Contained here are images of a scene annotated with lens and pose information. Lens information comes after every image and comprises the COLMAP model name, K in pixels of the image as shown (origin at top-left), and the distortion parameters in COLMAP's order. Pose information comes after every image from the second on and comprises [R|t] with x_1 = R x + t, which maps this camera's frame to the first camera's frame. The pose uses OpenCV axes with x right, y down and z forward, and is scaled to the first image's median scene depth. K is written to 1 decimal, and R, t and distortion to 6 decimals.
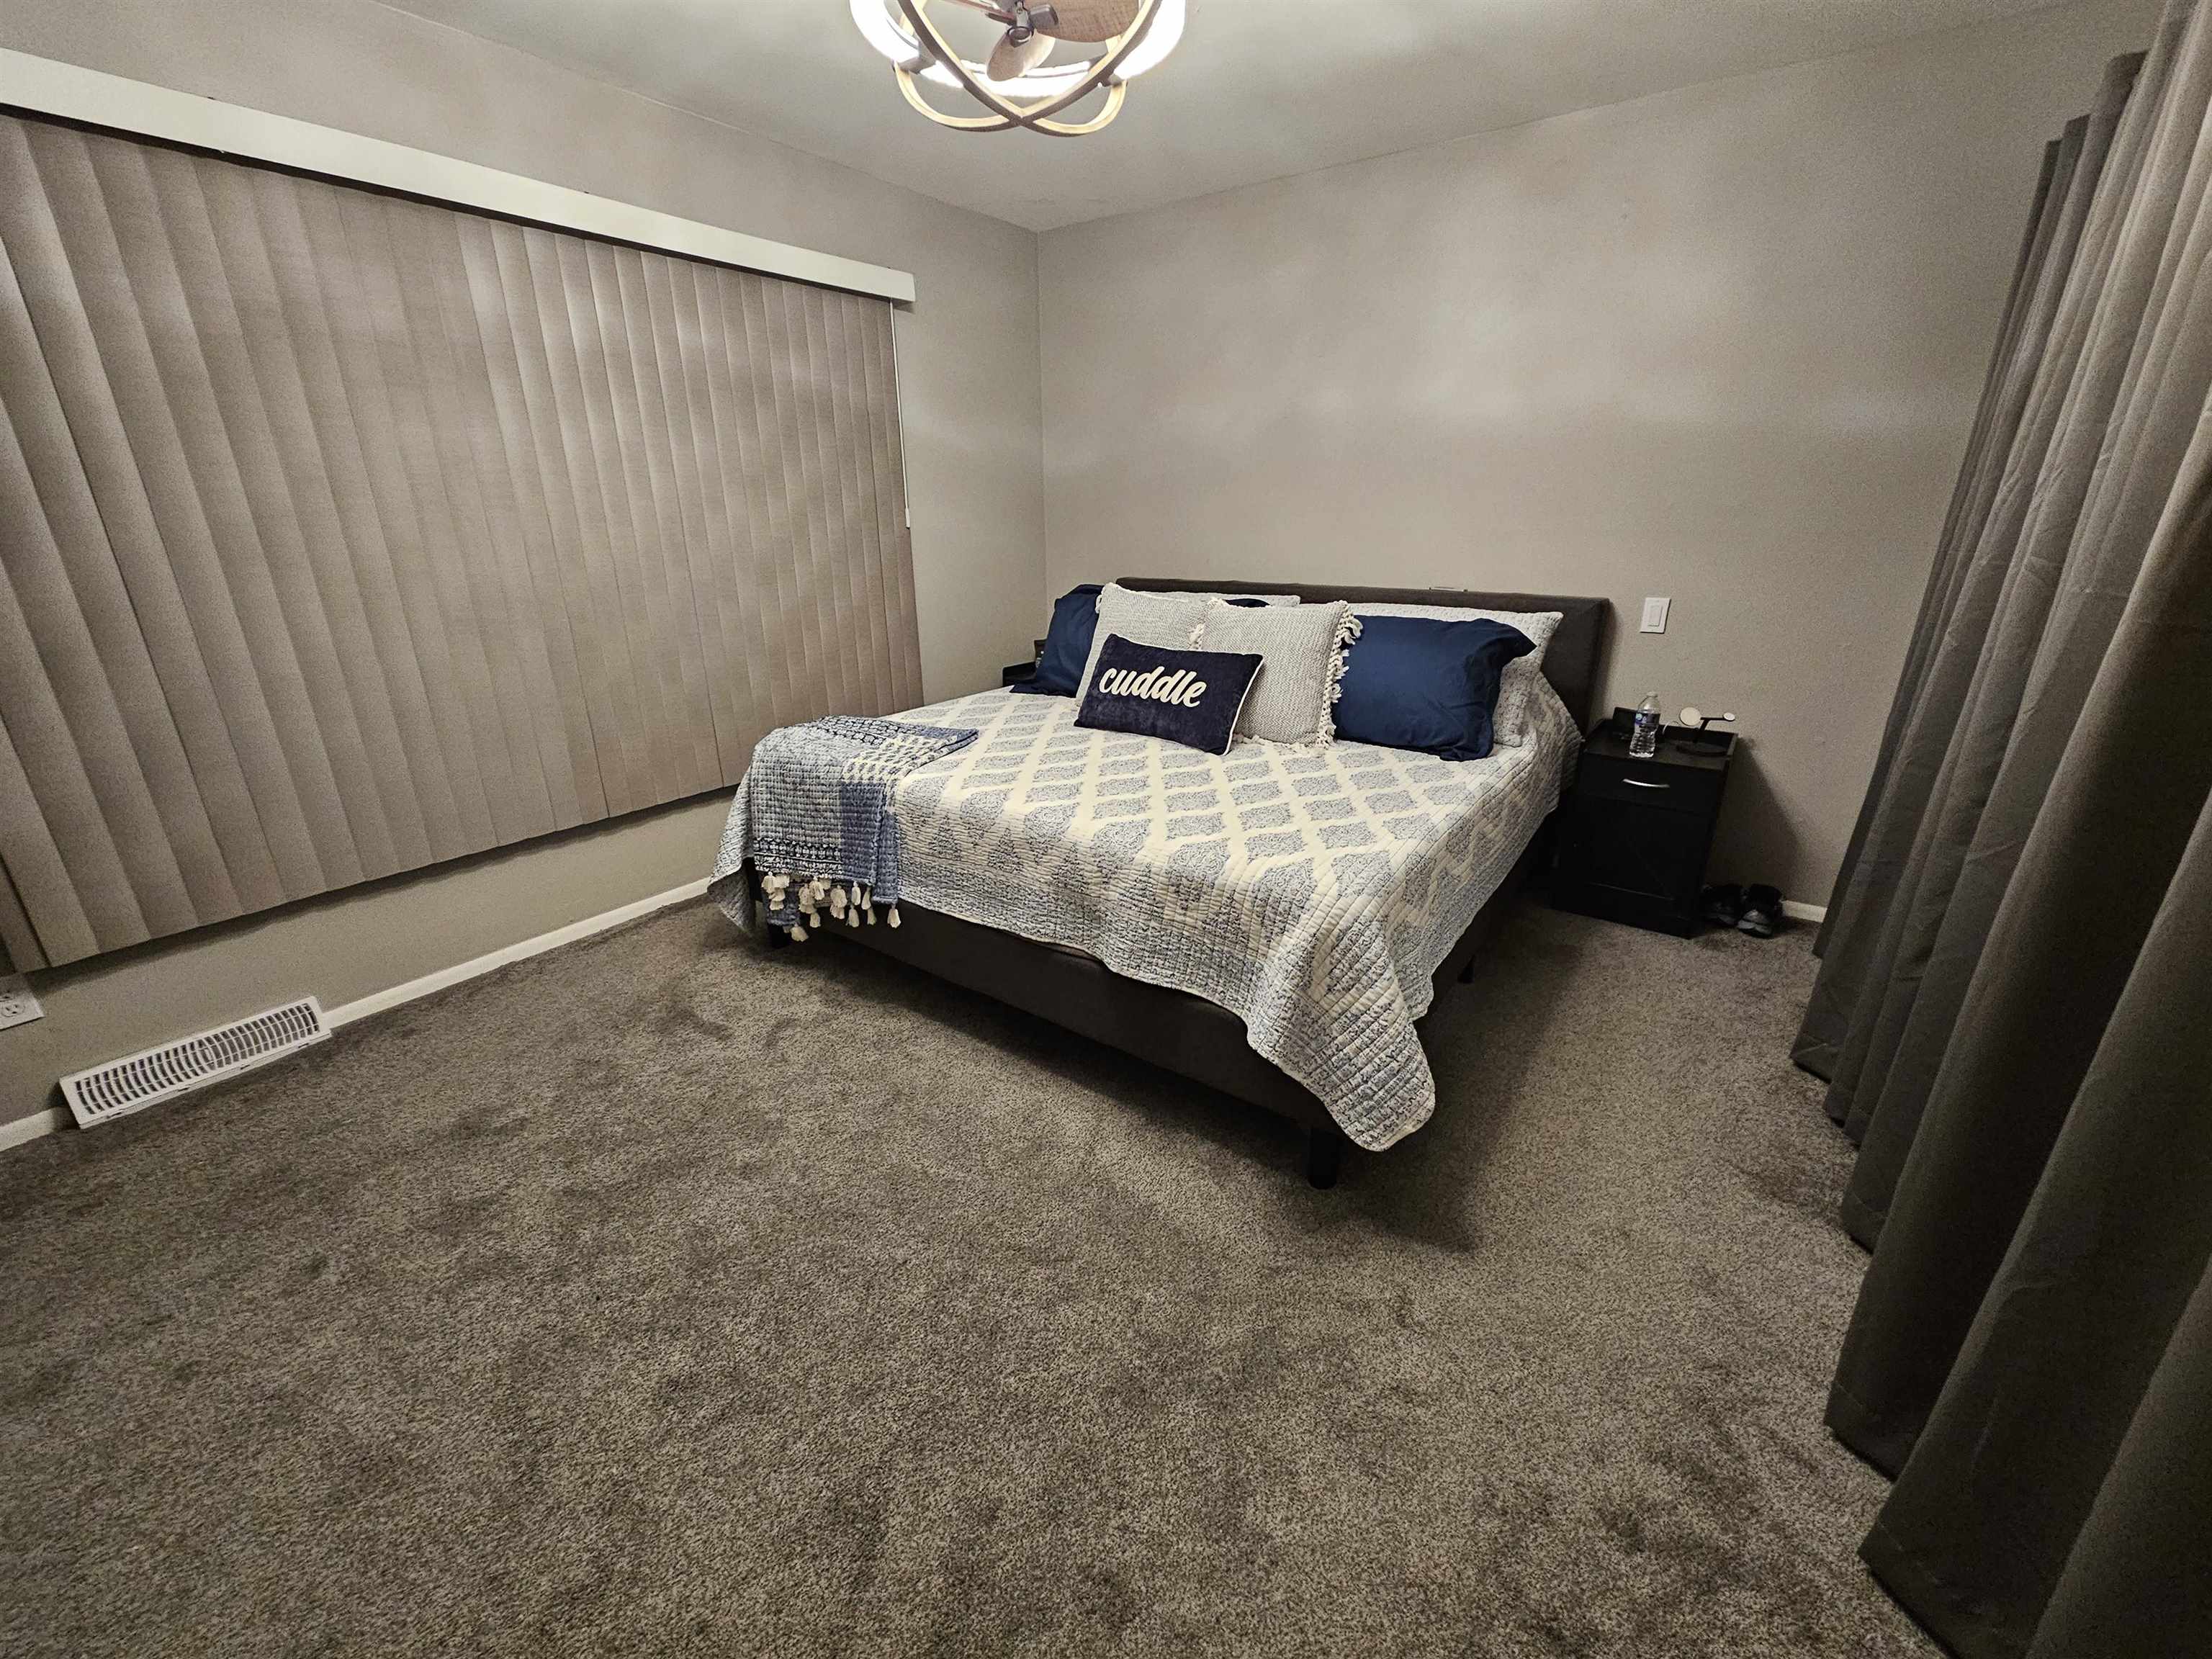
lens RADIAL K [[905.5, 0, 1100.7], [0, 905.5, 819.9], [0, 0, 1]] dist [-0.002213, 0.002251]
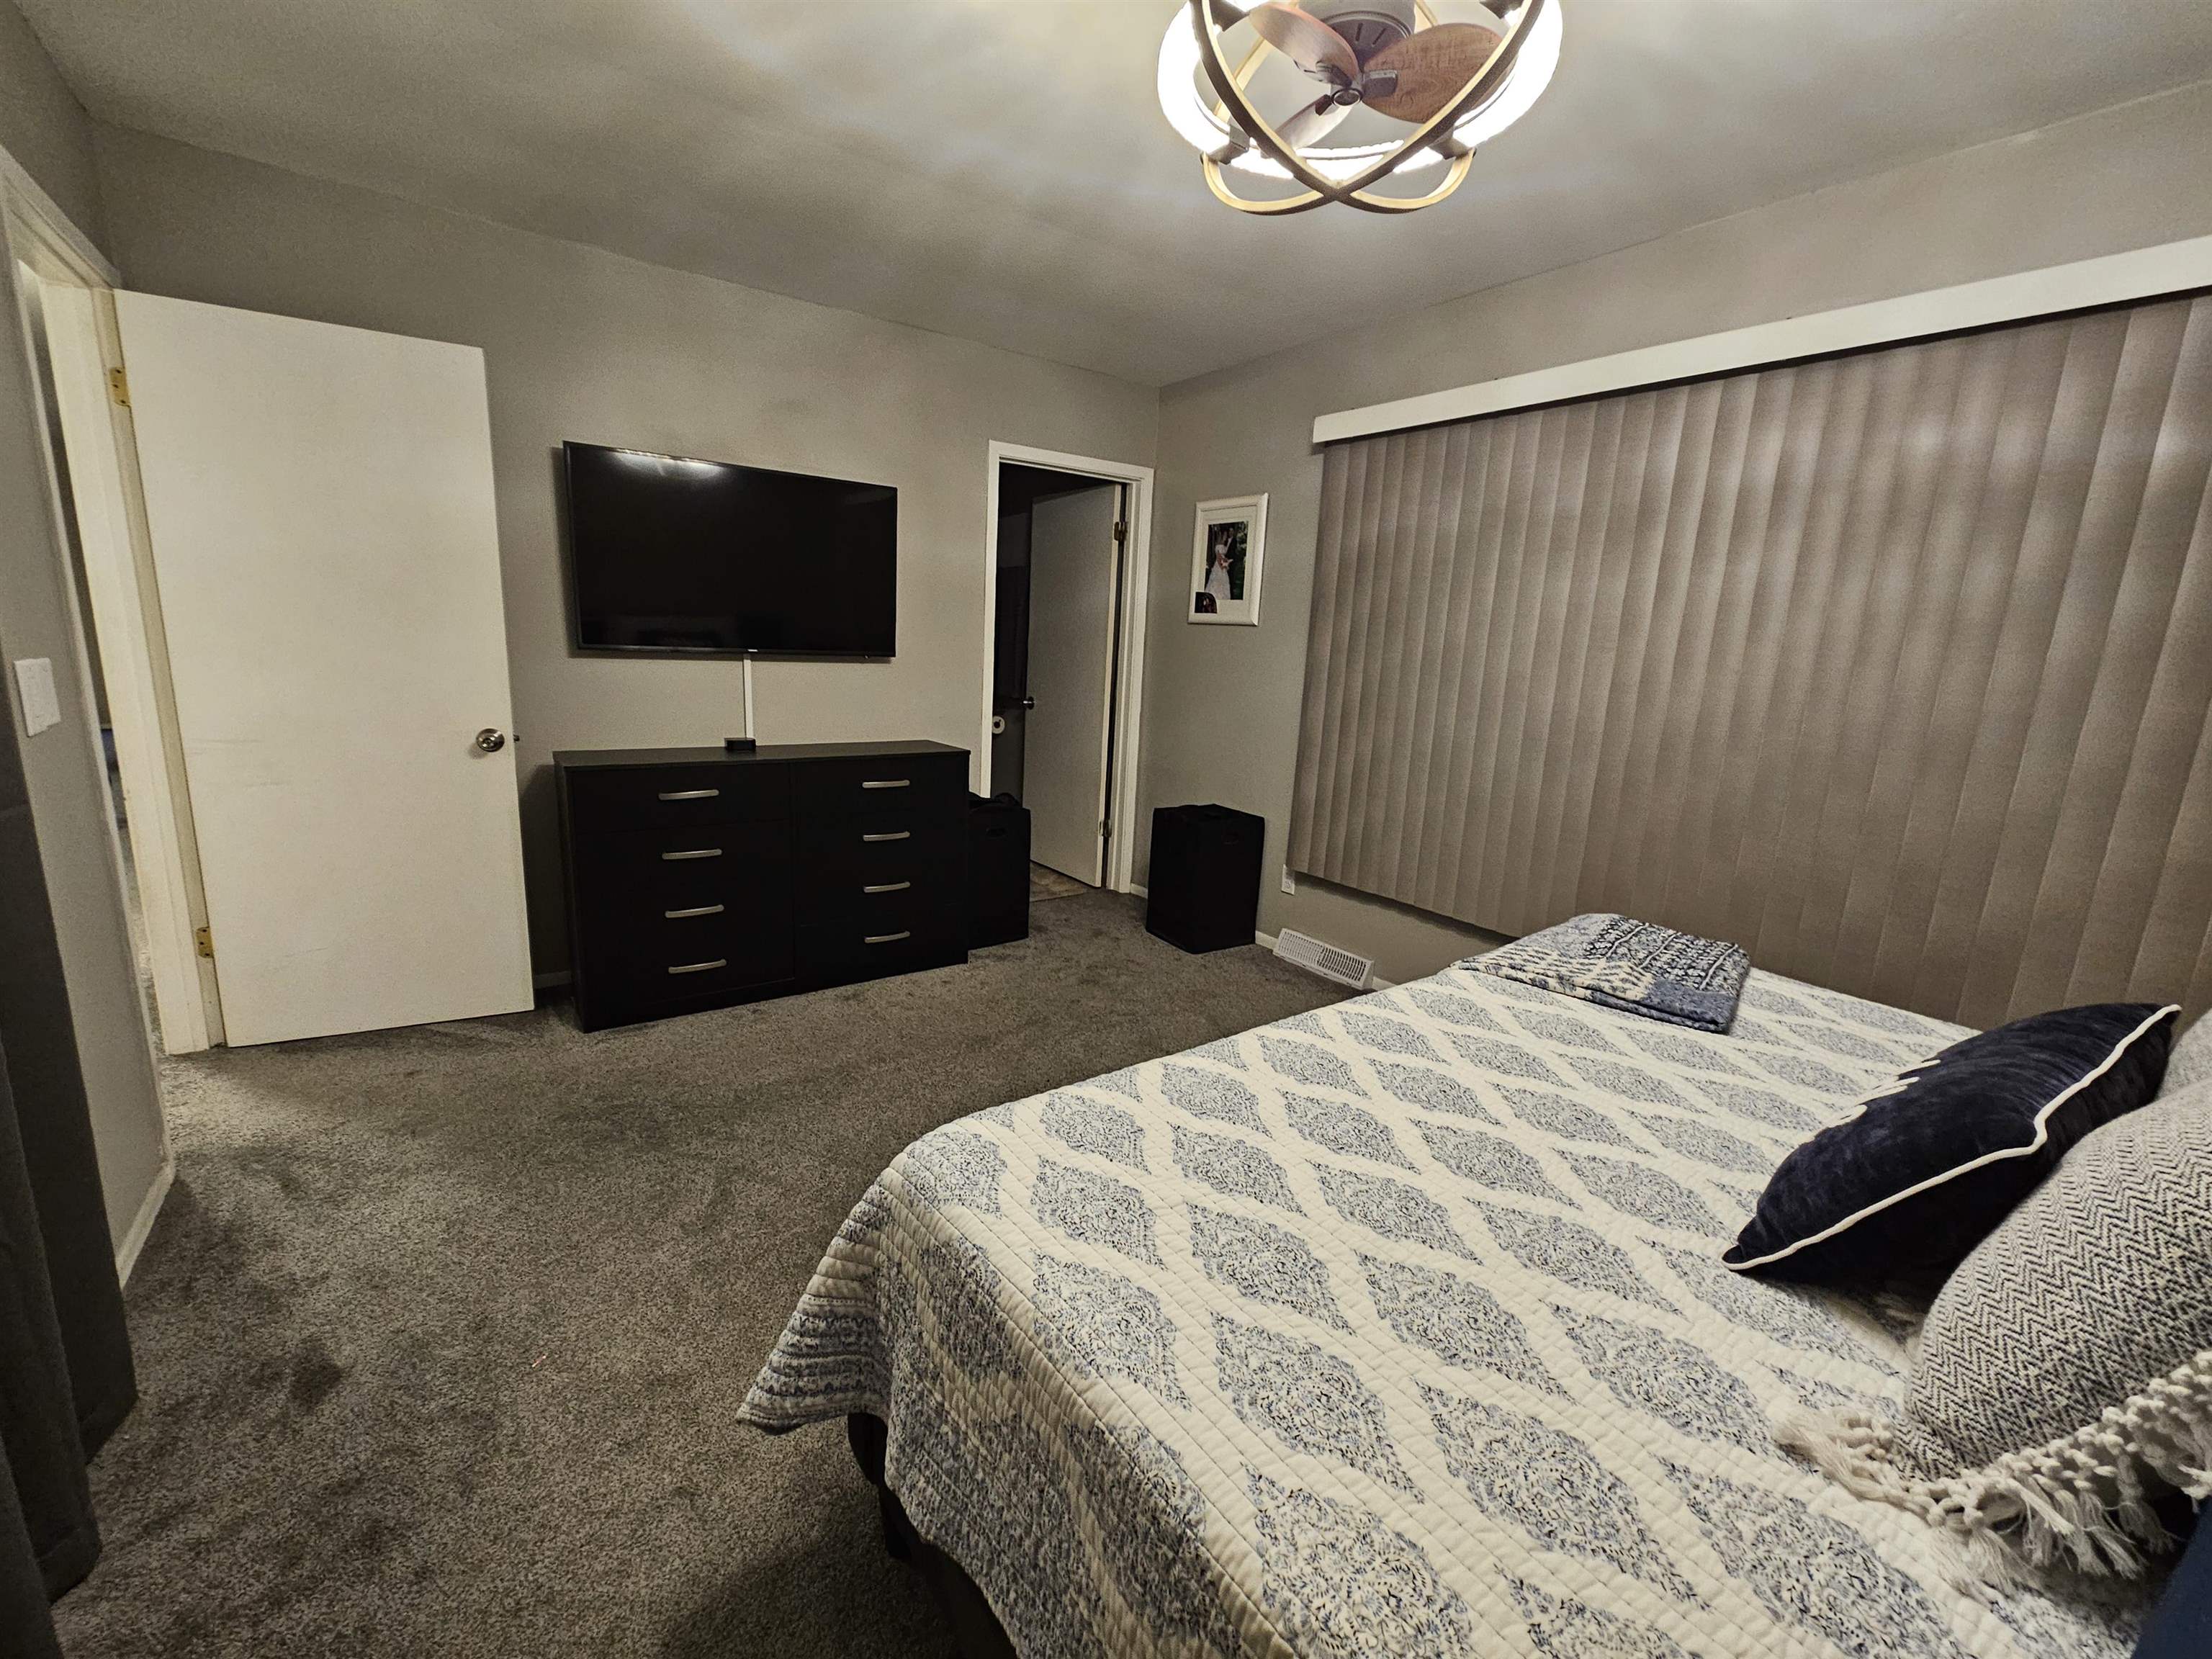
lens RADIAL K [[905.5, 0, 1100.7], [0, 905.5, 819.9], [0, 0, 1]] dist [-0.002213, 0.002251]
pose [[-0.313103, 0.173858, -0.933670, 0.573108], [-0.366652, 0.884755, 0.287705, -0.265680], [0.876090, 0.432413, -0.213274, 0.819535]]
